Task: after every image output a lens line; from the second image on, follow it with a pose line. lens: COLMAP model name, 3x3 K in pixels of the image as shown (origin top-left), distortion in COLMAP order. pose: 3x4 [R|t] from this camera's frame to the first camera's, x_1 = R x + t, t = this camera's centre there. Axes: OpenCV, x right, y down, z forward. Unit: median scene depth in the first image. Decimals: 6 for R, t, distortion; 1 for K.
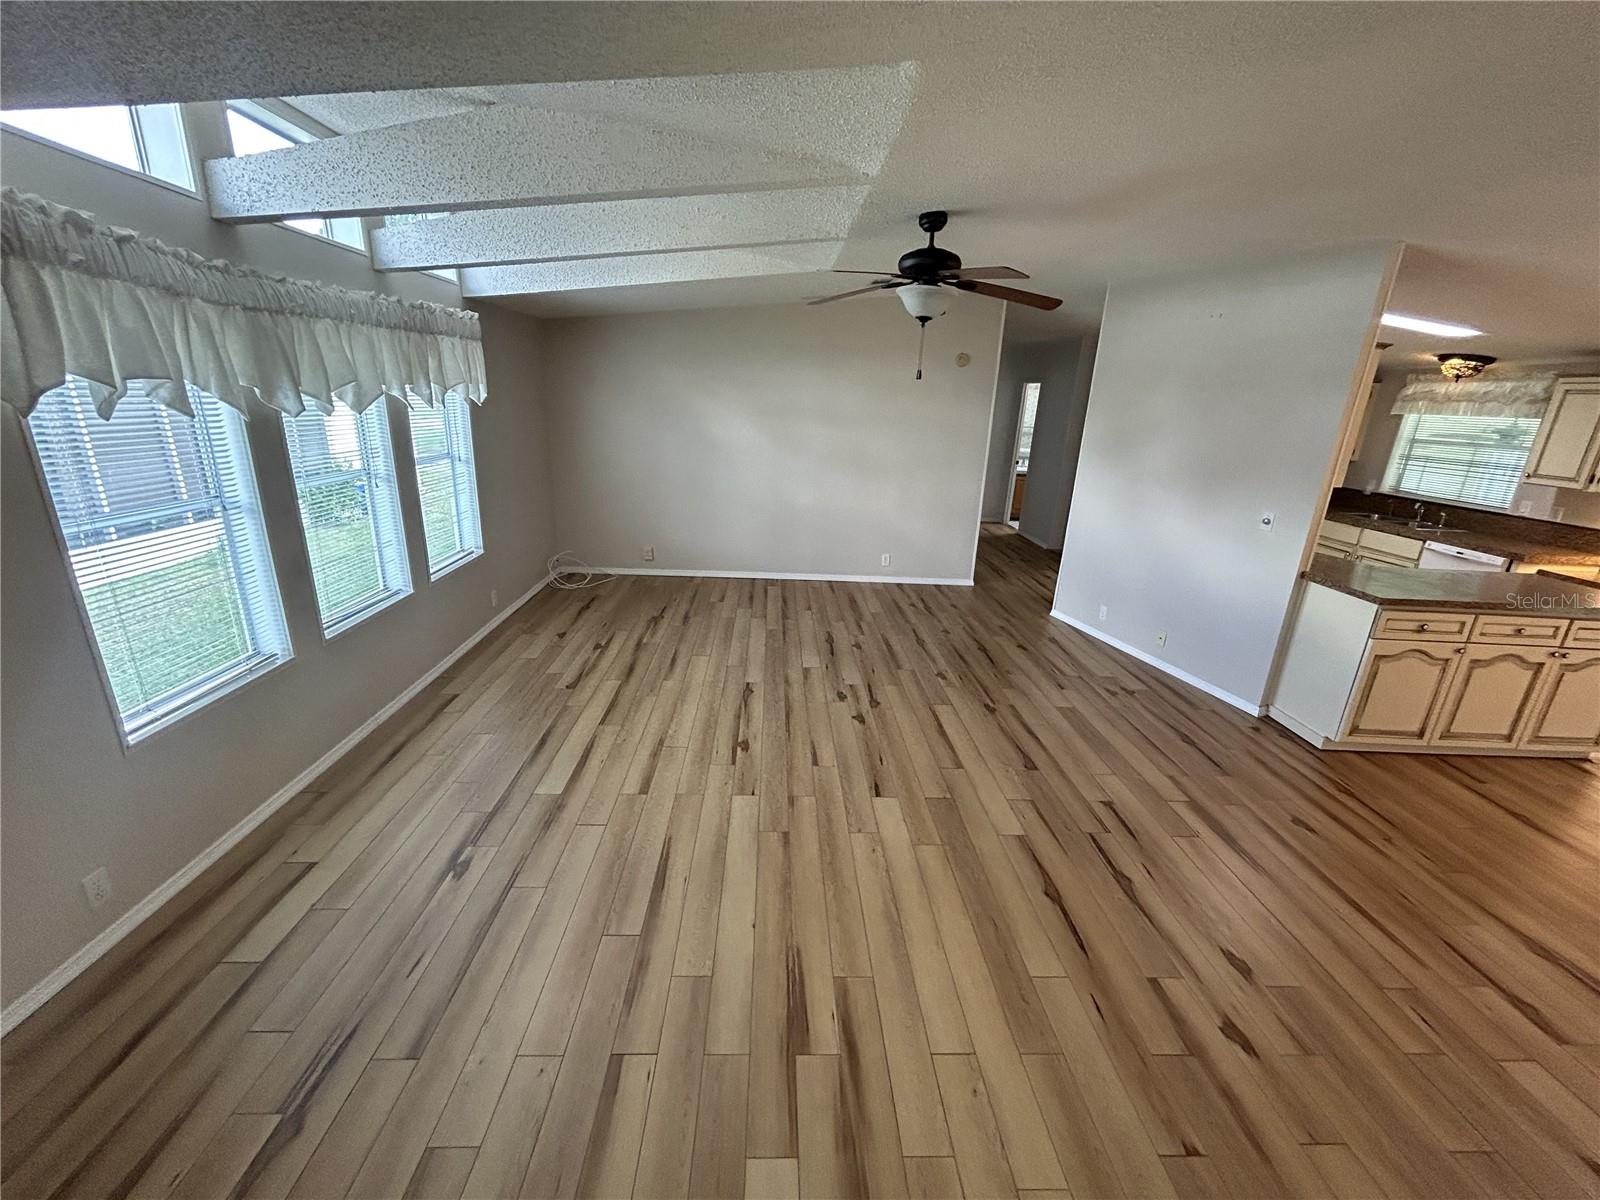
lens RADIAL K [[646.7, 0, 799.5], [0, 646.7, 594.1], [0, 0, 1]] dist [-0.002671, 0.000769]
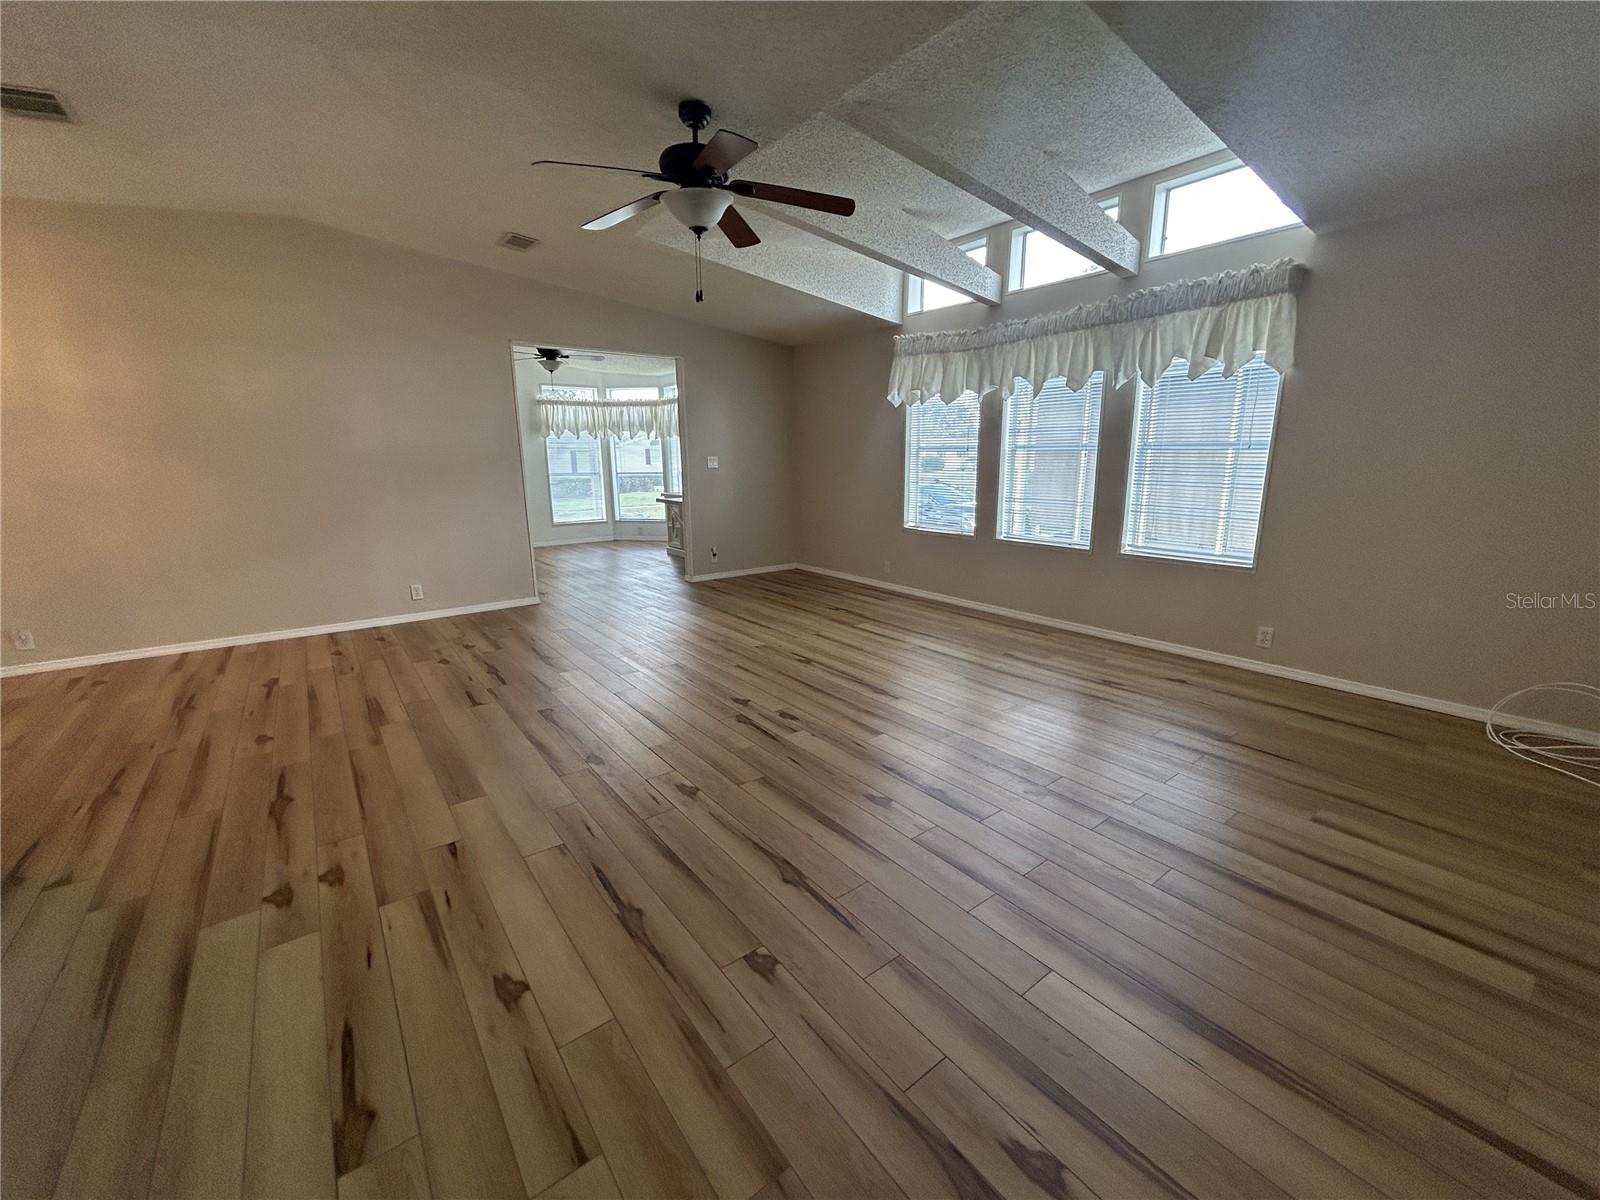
lens RADIAL K [[646.7, 0, 798.2], [0, 646.7, 588.2], [0, 0, 1]] dist [-0.002671, 0.000769]
pose [[-0.816299, 0.079315, -0.572159, 0.509129], [-0.198022, 0.892078, 0.406183, -0.309154], [0.542627, 0.444866, -0.712496, 1.565940]]
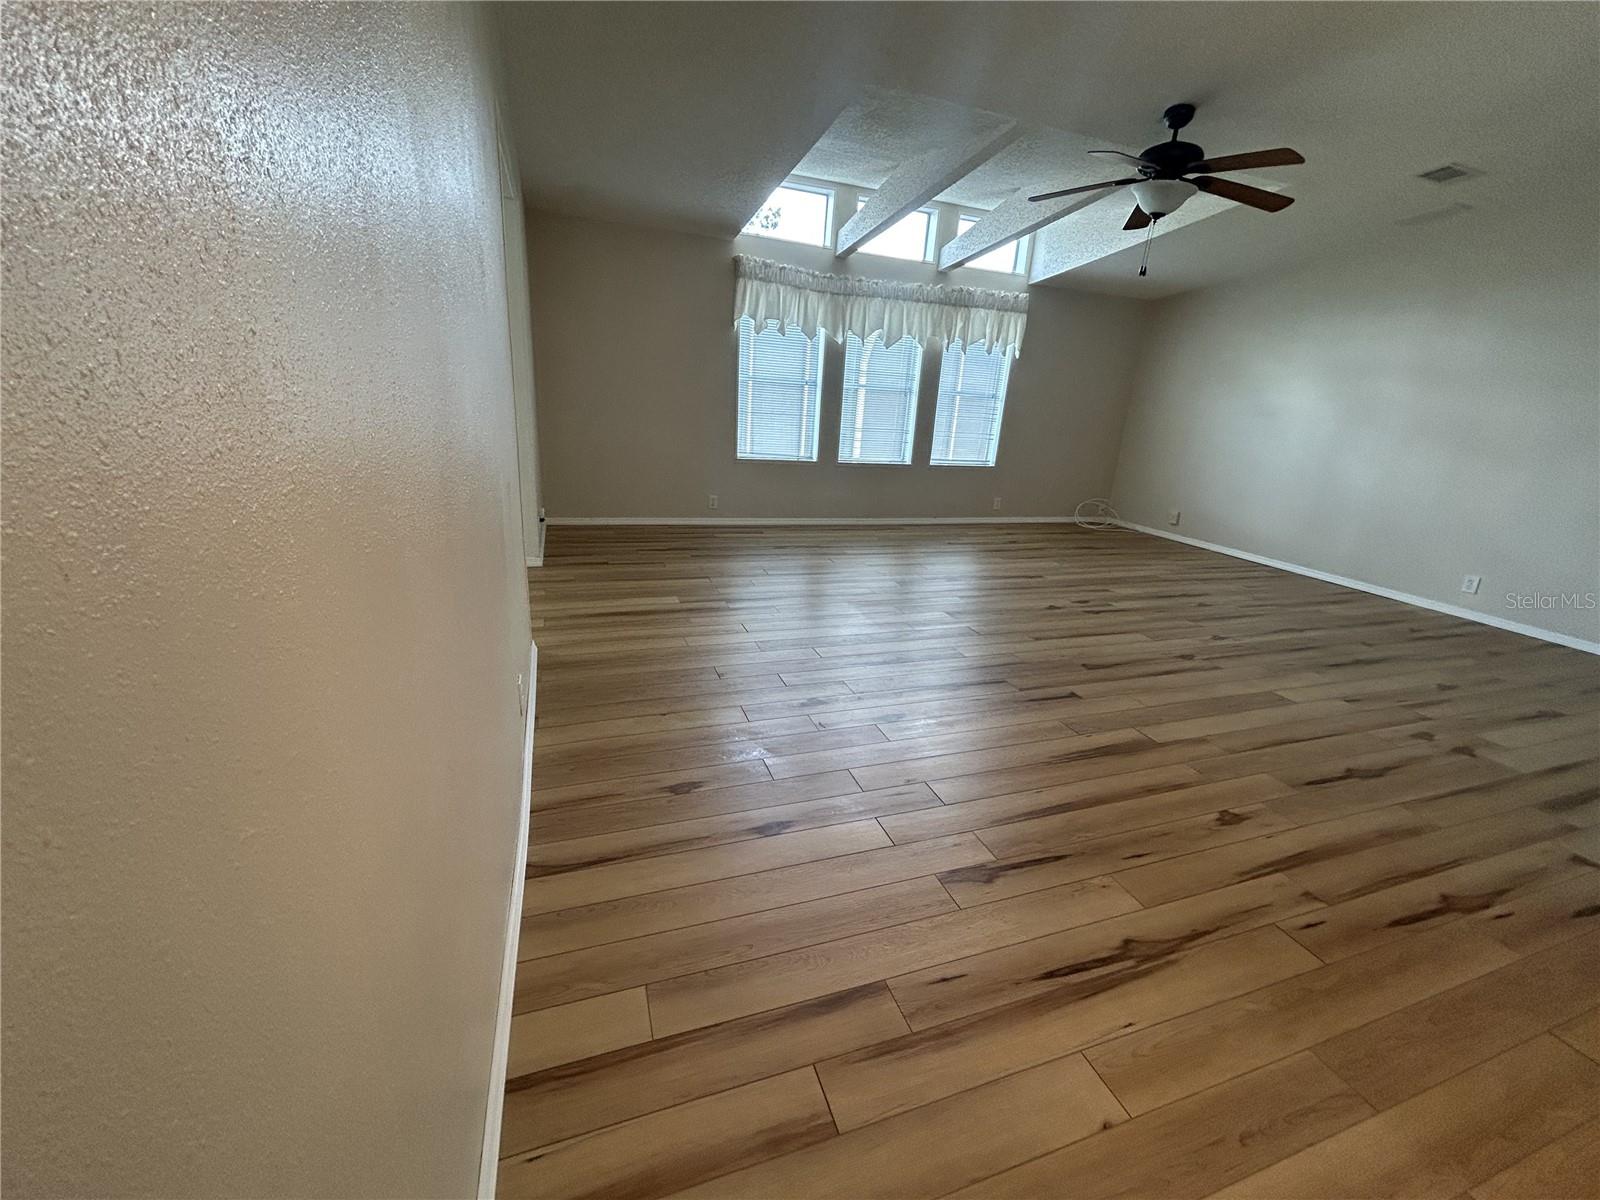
lens RADIAL K [[646.7, 0, 796.1], [0, 646.7, 597.8], [0, 0, 1]] dist [-0.002671, 0.000769]
pose [[0.293217, 0.267068, -0.917986, 0.934201], [-0.329852, 0.929491, 0.165056, 0.137901], [0.897341, 0.254403, 0.360635, 0.216979]]
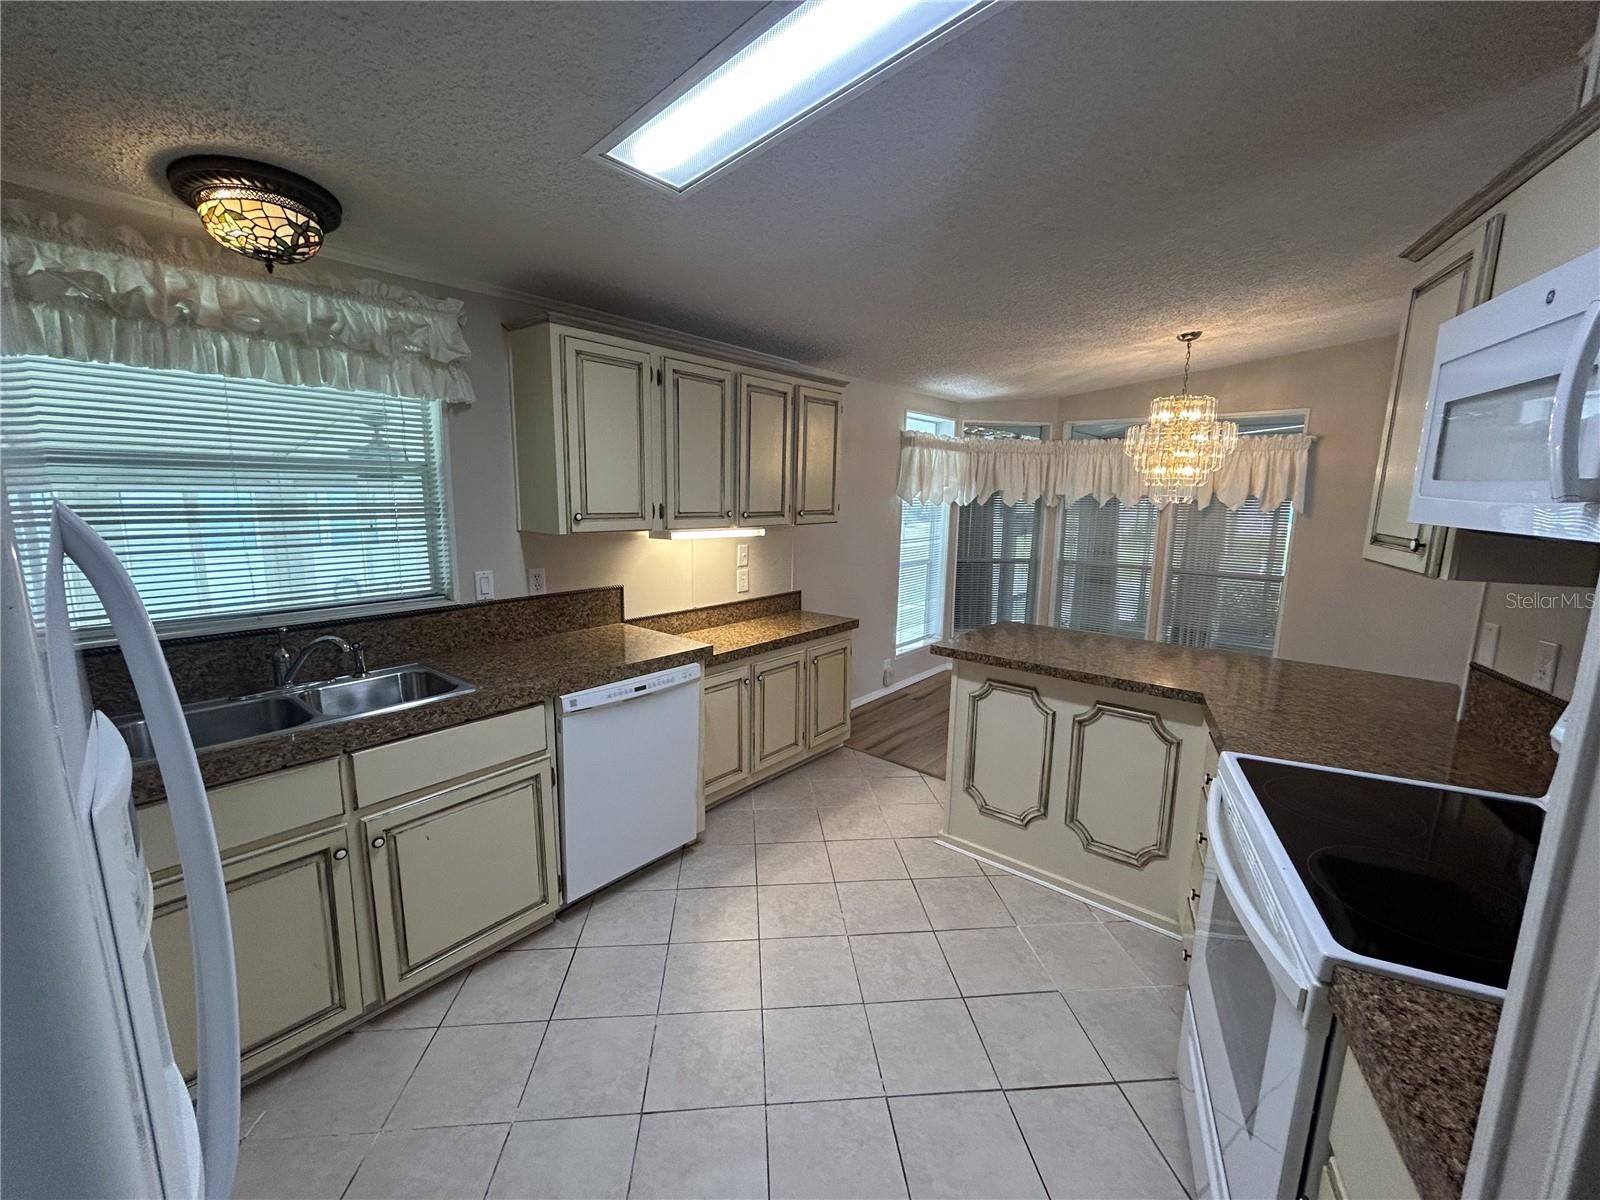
lens RADIAL K [[646.7, 0, 804.2], [0, 646.7, 591.4], [0, 0, 1]] dist [-0.002671, 0.000769]
pose [[-0.739266, -0.165826, 0.652677, 0.832829], [0.147766, 0.905641, 0.397466, -0.393616], [-0.657002, 0.390277, -0.645006, 1.577521]]
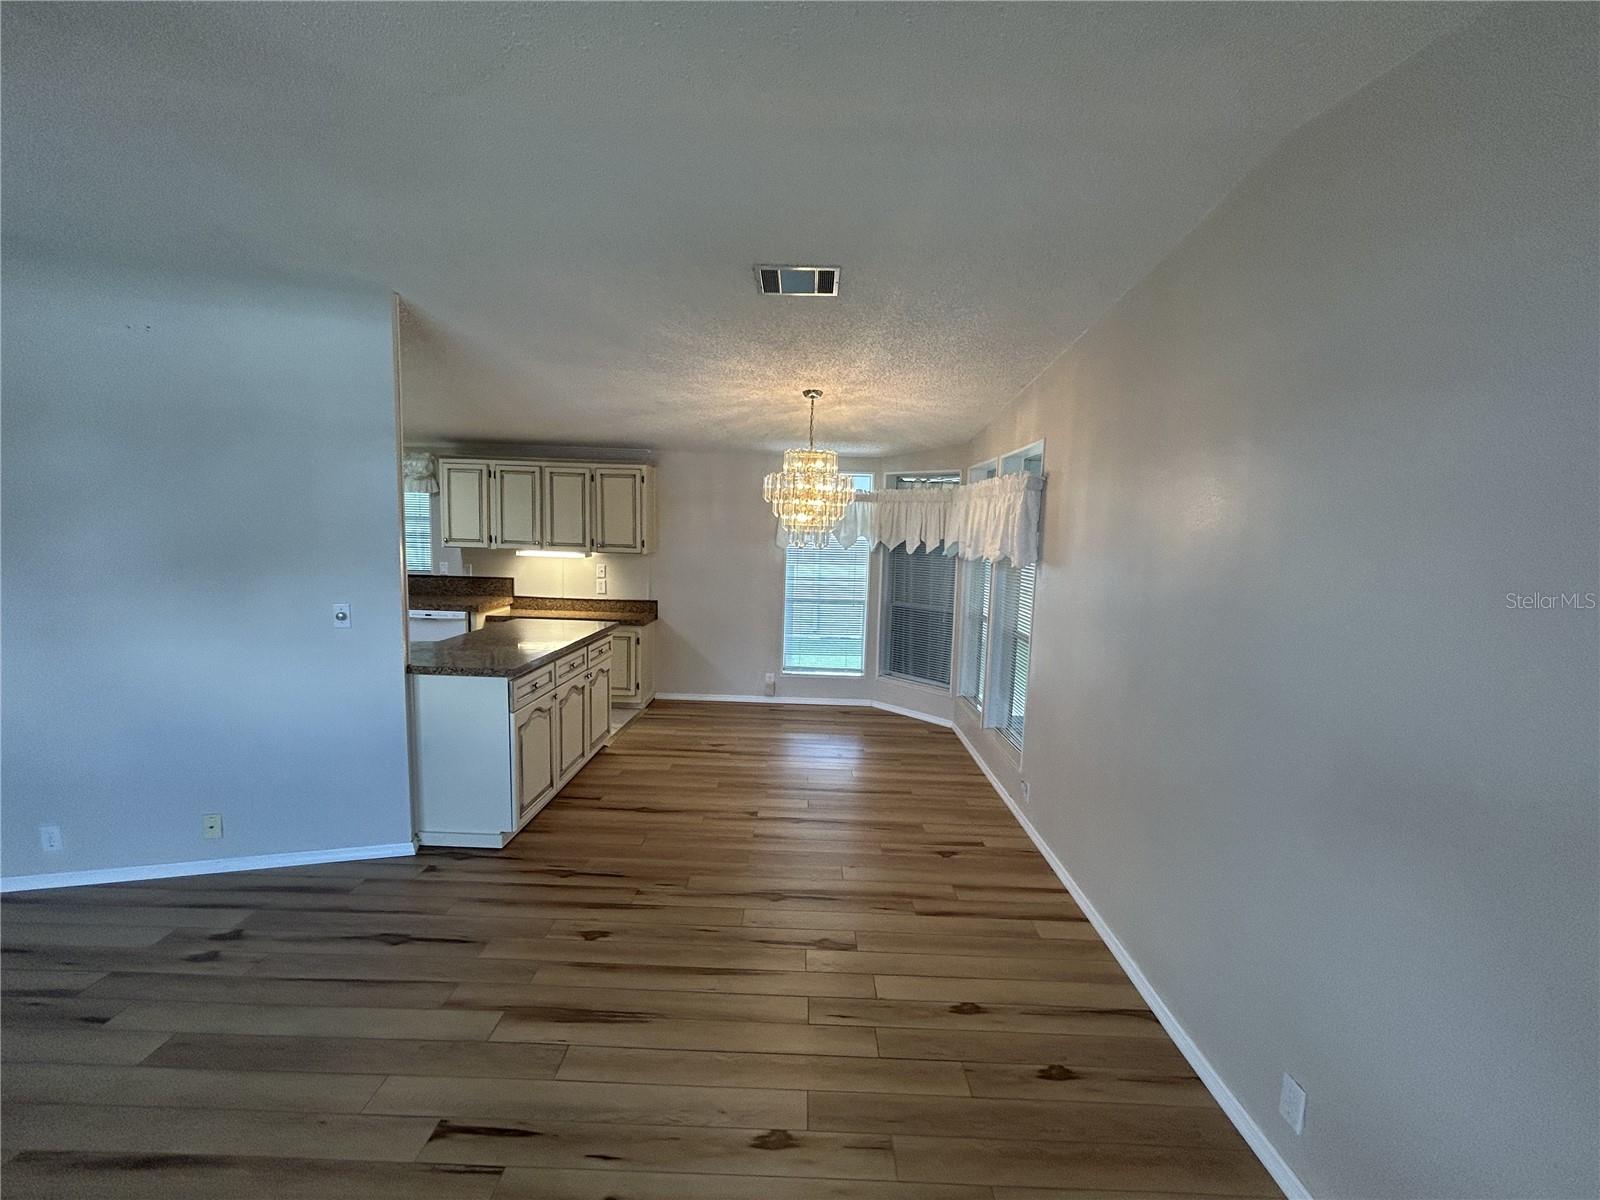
lens RADIAL K [[646.7, 0, 797.2], [0, 646.7, 597.2], [0, 0, 1]] dist [-0.002671, 0.000769]
pose [[0.045264, -0.148575, 0.987865, 0.000164], [0.268337, 0.954344, 0.131238, -0.090566], [-0.962261, 0.259140, 0.083066, 0.422988]]
